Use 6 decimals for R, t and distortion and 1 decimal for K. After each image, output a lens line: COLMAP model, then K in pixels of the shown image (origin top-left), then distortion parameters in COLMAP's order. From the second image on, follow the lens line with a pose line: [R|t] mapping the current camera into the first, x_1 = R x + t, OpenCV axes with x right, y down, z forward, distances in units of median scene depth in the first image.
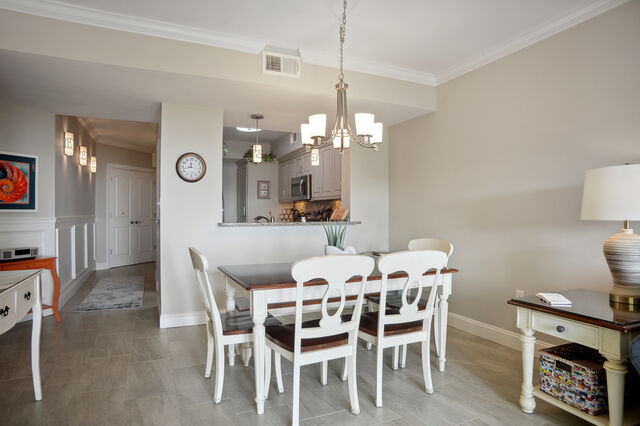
lens RADIAL K [[375.2, 0, 320.0], [0, 375.2, 213.0], [0, 0, 1]] dist [-0.000198, -0.000061]
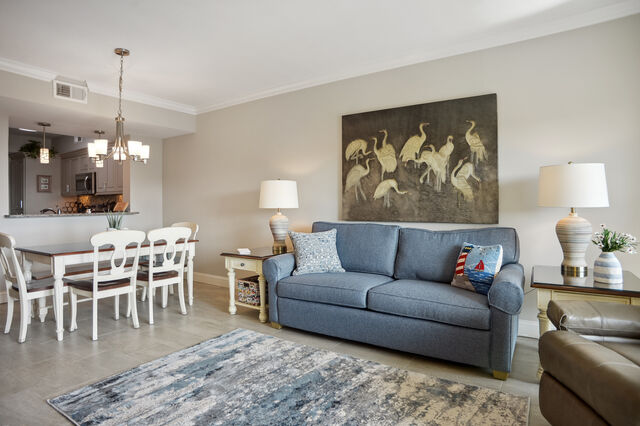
lens RADIAL K [[383.9, 0, 319.0], [0, 383.9, 203.1], [0, 0, 1]] dist [-0.089939, 0.052921]
pose [[0.869990, -0.005986, 0.493033, 0.011013], [0.007879, 0.999967, -0.001762, -0.001165], [-0.493006, 0.005418, 0.870009, -0.626715]]
